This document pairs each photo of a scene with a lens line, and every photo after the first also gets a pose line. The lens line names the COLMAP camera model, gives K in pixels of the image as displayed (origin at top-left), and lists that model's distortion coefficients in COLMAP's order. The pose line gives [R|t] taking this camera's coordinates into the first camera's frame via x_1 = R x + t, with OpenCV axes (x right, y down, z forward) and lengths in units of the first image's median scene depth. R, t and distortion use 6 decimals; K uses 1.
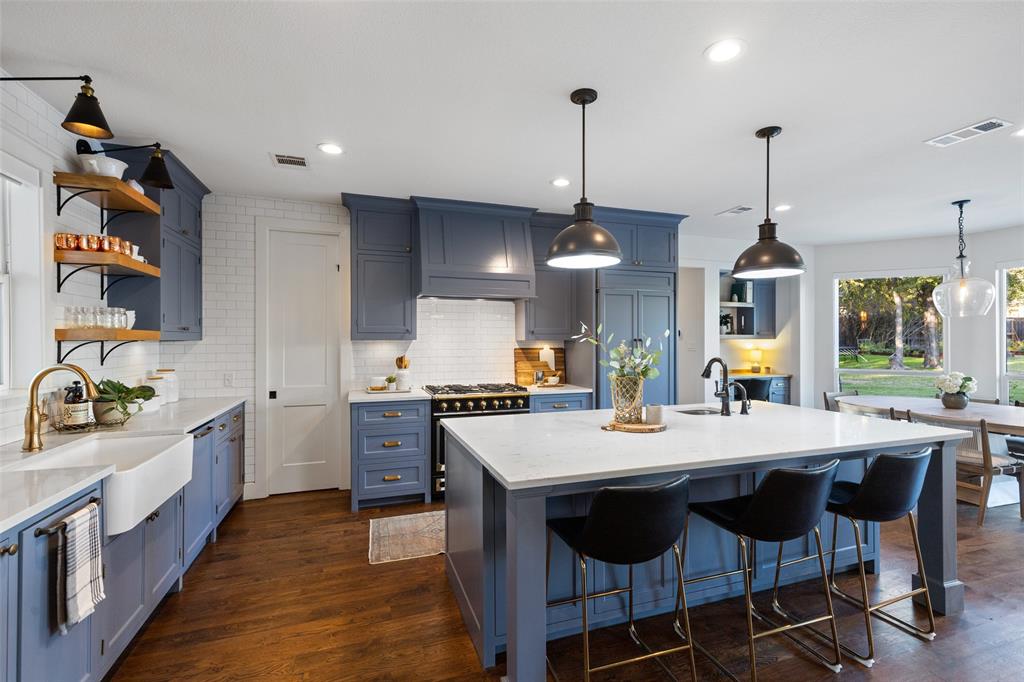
lens RADIAL K [[462.0, 0, 512.7], [0, 462.0, 339.1], [0, 0, 1]] dist [0.009634, -0.000090]
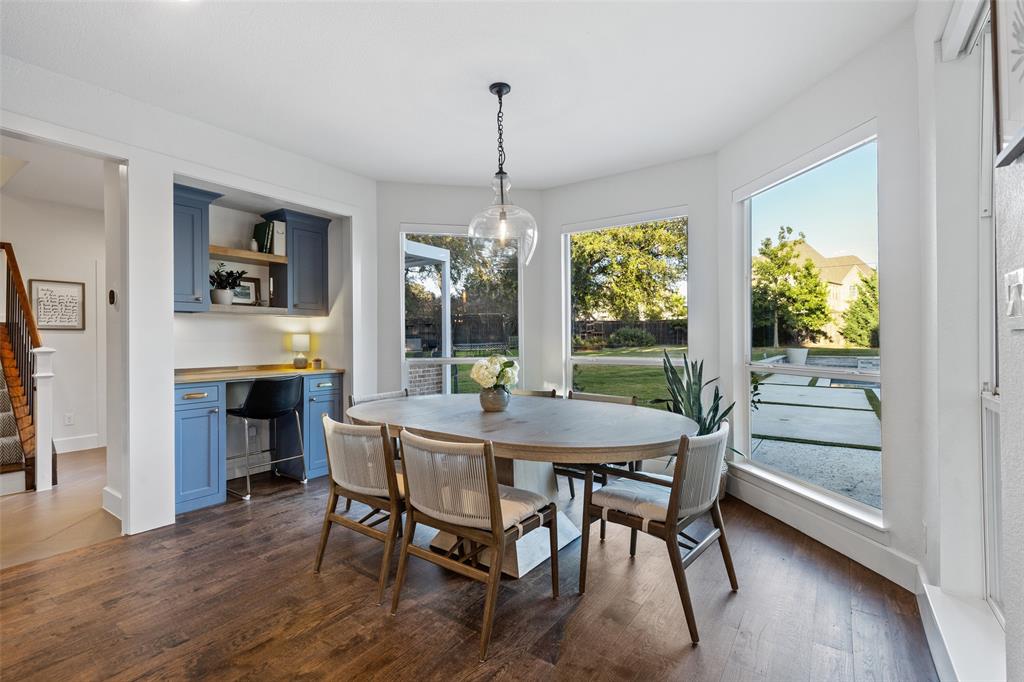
lens RADIAL K [[462.0, 0, 512.7], [0, 462.0, 339.1], [0, 0, 1]] dist [0.009634, -0.000090]
pose [[0.815230, -0.000445, 0.579137, 0.606075], [0.002034, 0.999996, -0.002095, 0.052012], [-0.579134, 0.002886, 0.815228, 0.472444]]
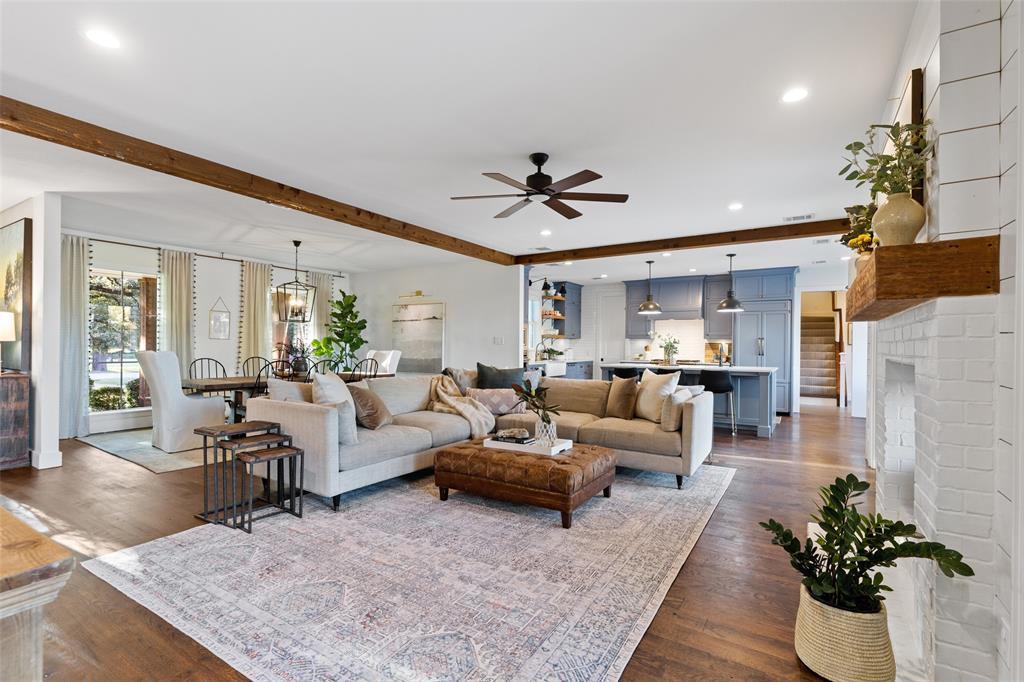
lens RADIAL K [[462.0, 0, 512.7], [0, 462.0, 339.1], [0, 0, 1]] dist [0.009634, -0.000090]
pose [[0.611977, -0.002973, -0.790870, 1.208912], [-0.008200, 0.999915, -0.010104, 0.033759], [0.790833, 0.012669, 0.611901, -0.981935]]
